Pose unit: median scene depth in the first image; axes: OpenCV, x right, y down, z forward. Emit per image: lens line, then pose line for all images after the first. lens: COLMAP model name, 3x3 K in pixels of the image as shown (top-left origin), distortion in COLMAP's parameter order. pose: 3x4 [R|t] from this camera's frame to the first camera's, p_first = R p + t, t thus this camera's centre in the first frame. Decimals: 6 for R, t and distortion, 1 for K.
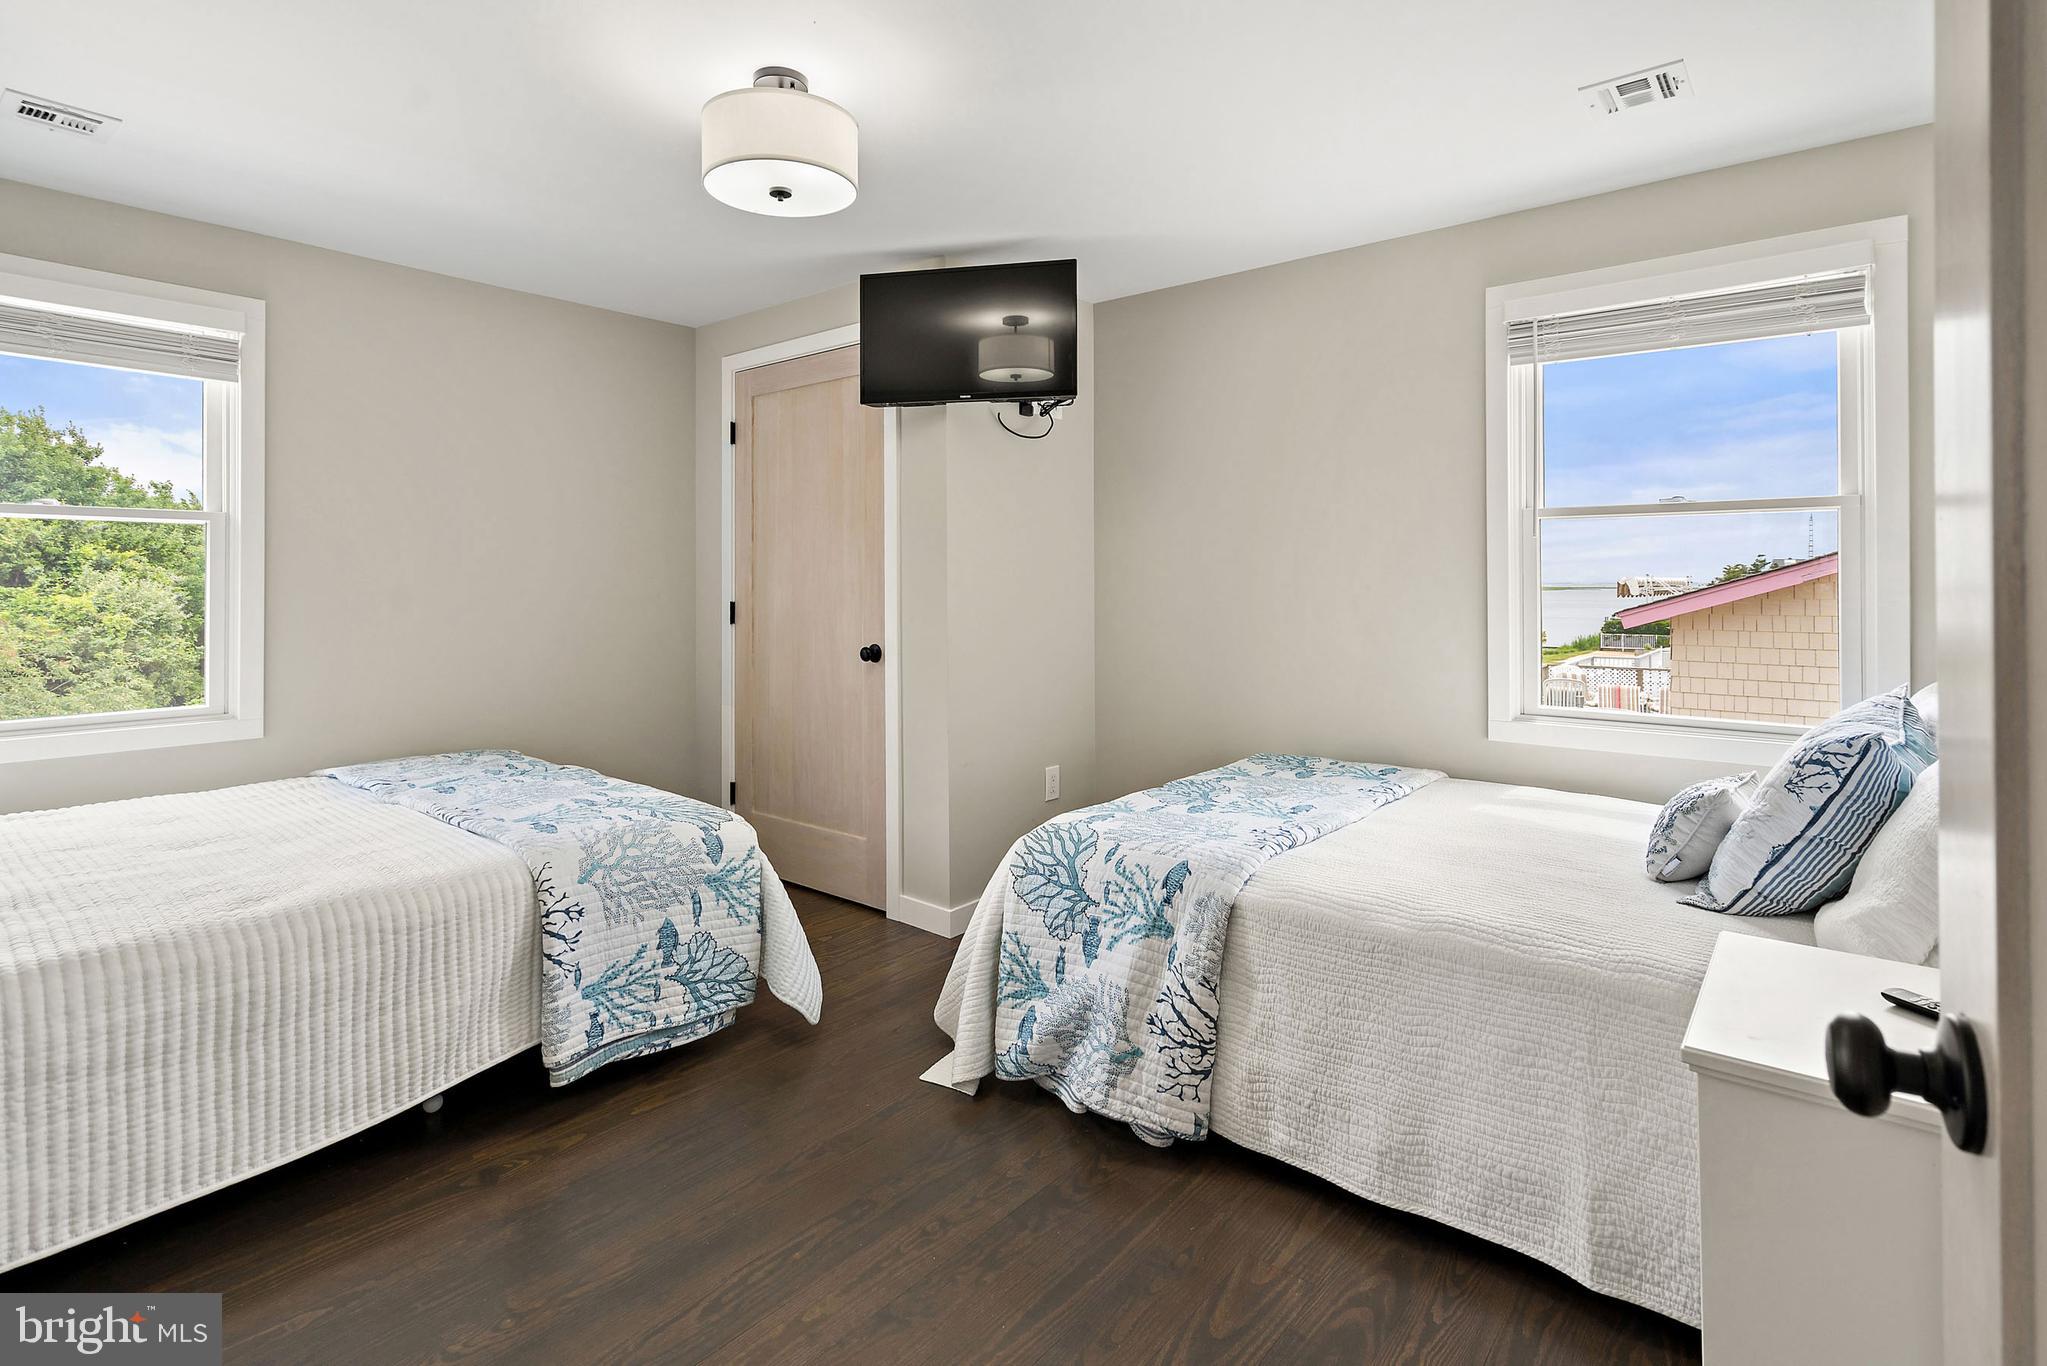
lens RADIAL K [[976.6, 0, 1029.3], [0, 976.6, 633.6], [0, 0, 1]] dist [0.002086, 0.001268]
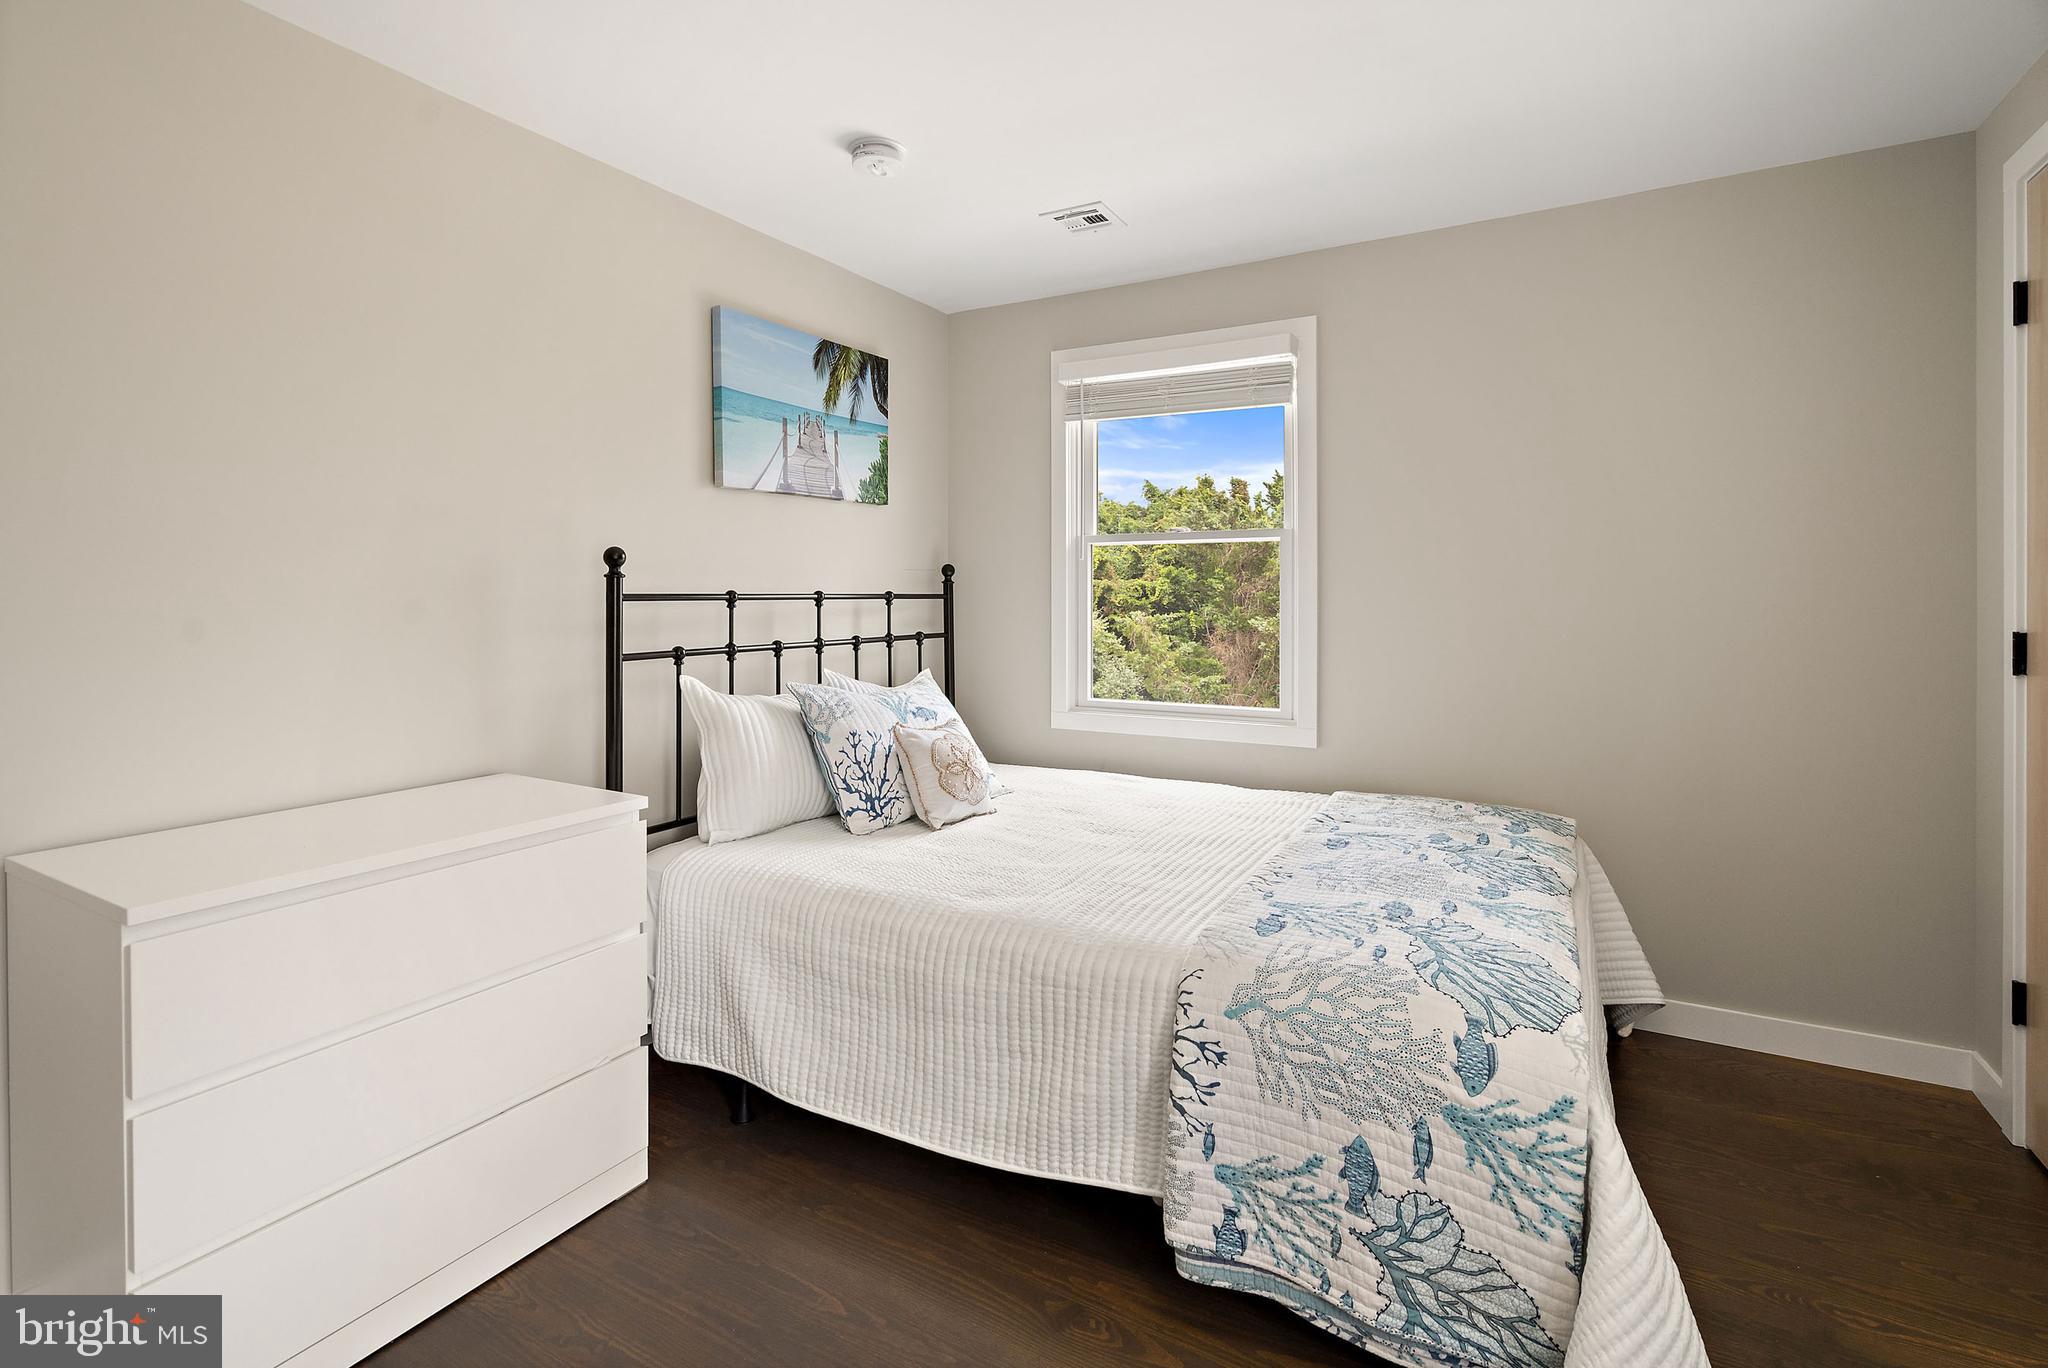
lens RADIAL K [[958.2, 0, 1022.1], [0, 958.2, 612.8], [0, 0, 1]] dist [-0.000609, 0.000420]
pose [[0.157852, 0.016991, -0.987317, 0.193817], [-0.049209, 0.998745, 0.009321, -0.037144], [0.986236, 0.047113, 0.158490, 0.685472]]
